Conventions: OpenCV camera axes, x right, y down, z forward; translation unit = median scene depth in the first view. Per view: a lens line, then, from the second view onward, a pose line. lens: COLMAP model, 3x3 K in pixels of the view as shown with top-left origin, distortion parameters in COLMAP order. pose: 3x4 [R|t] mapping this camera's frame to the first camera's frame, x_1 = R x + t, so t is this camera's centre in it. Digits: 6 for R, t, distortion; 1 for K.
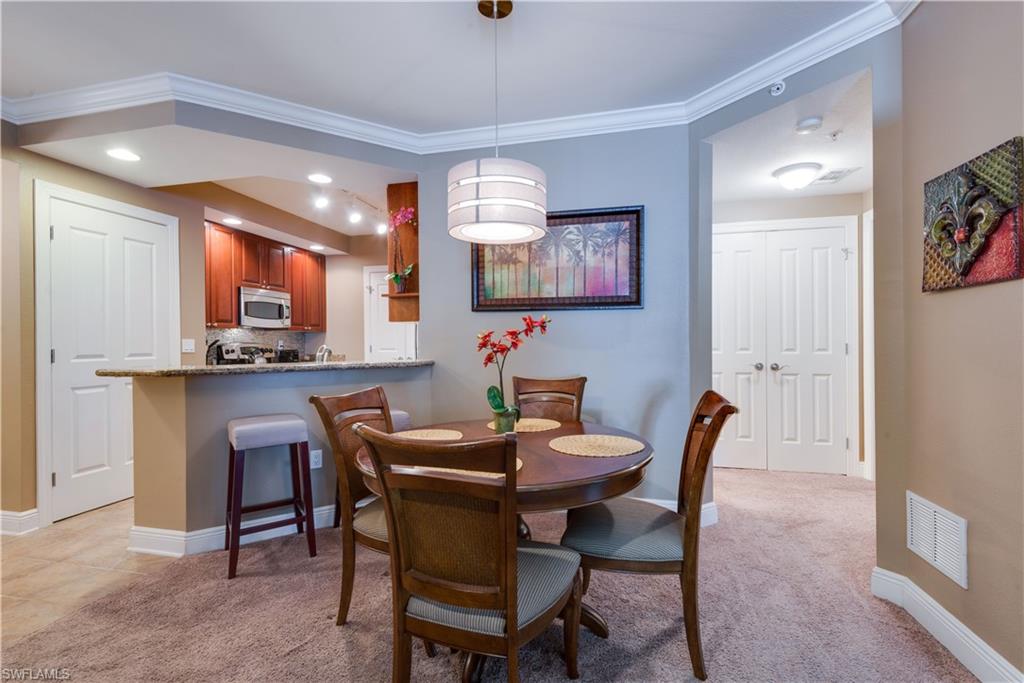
lens RADIAL K [[459.8, 0, 513.4], [0, 459.8, 340.6], [0, 0, 1]] dist [0.008963, -0.007246]
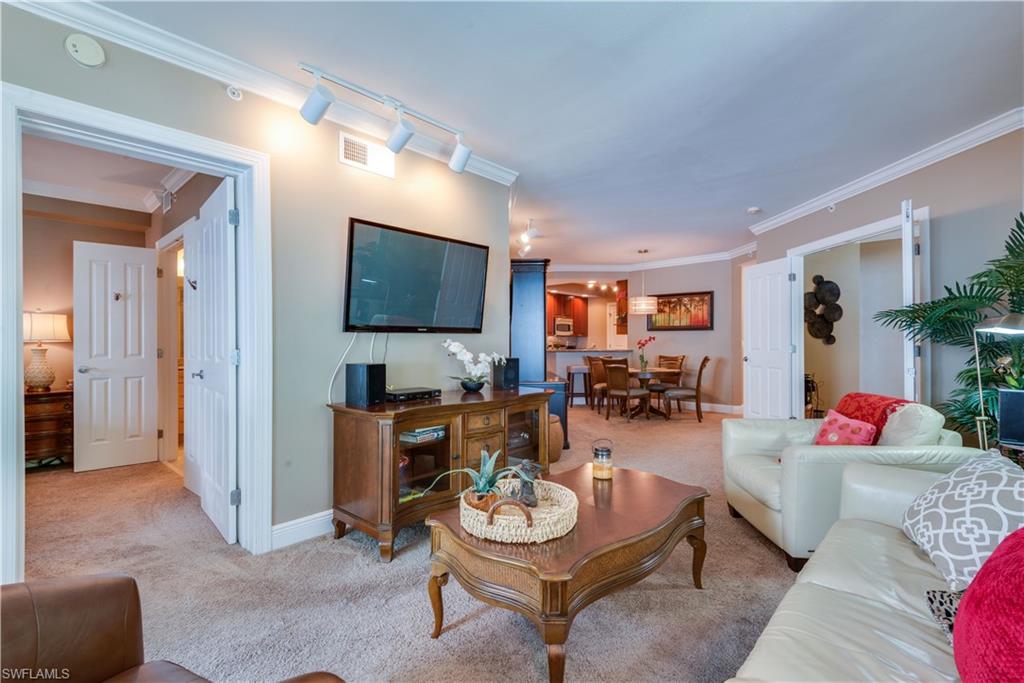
lens RADIAL K [[459.8, 0, 512.2], [0, 459.8, 338.9], [0, 0, 1]] dist [0.008963, -0.007246]
pose [[0.870418, 0.005996, -0.492278, 0.504073], [-0.007834, 0.999968, -0.001672, -0.008109], [0.492252, 0.005312, 0.870437, -1.575544]]
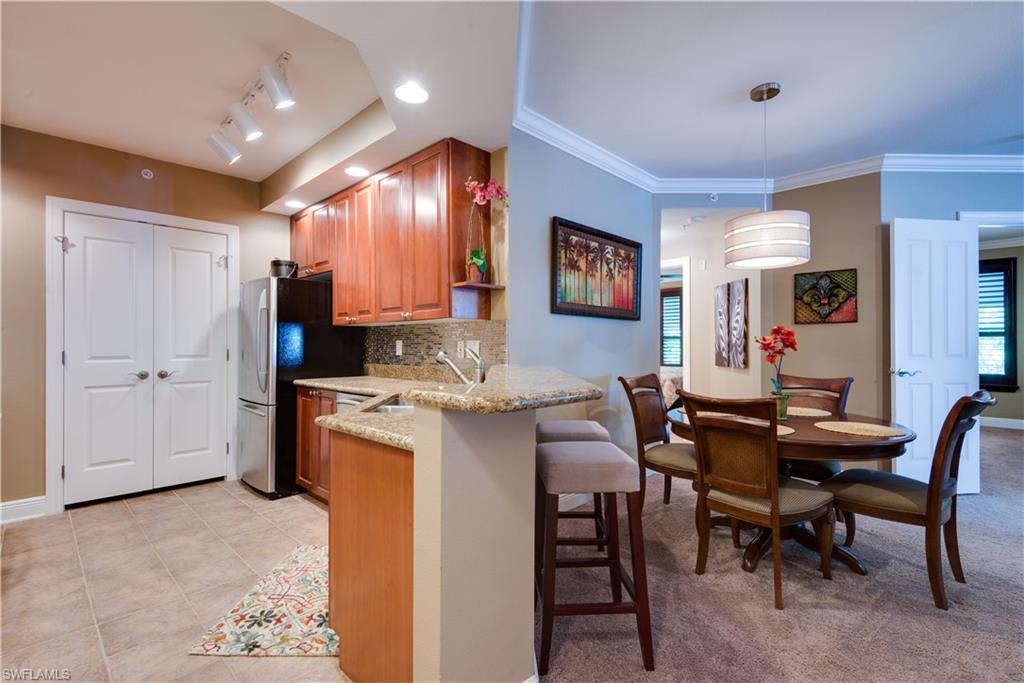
lens RADIAL K [[459.8, 0, 506.6], [0, 459.8, 341.2], [0, 0, 1]] dist [0.008963, -0.007246]
pose [[0.507140, 0.013799, 0.861753, -0.921077], [-0.002080, 0.999888, -0.014787, 0.007908], [-0.861861, 0.005707, 0.507112, 0.576417]]
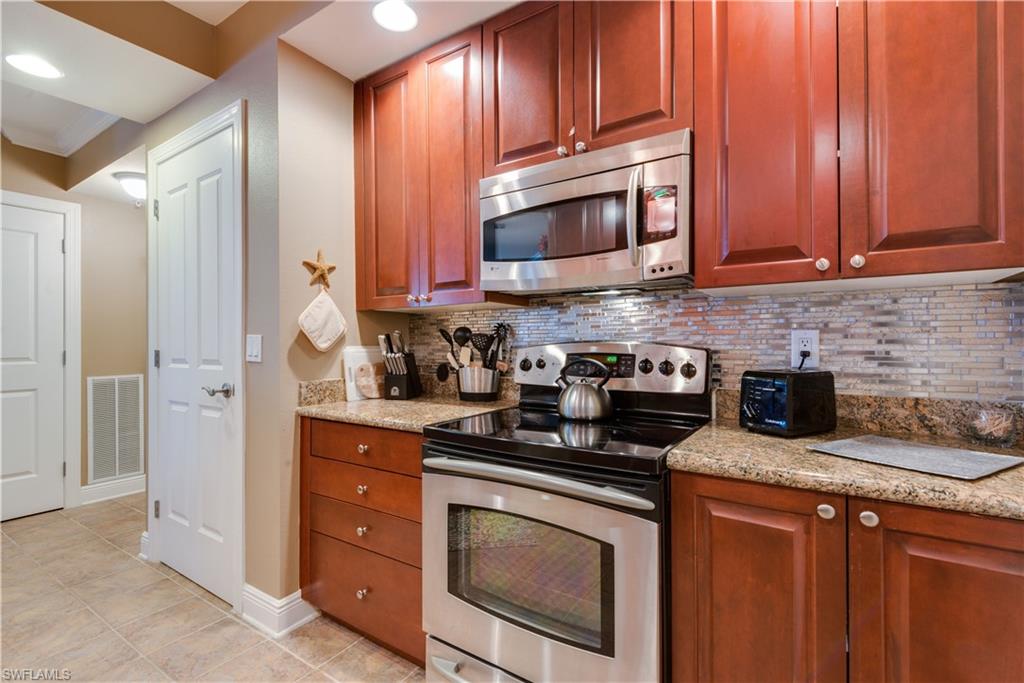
lens RADIAL K [[459.8, 0, 512.5], [0, 459.8, 341.6], [0, 0, 1]] dist [0.008963, -0.007246]
pose [[-0.335088, 0.012482, -0.942104, -0.393755], [-0.003912, 0.999885, 0.014639, 0.000879], [0.942179, 0.008591, -0.335001, 1.617871]]
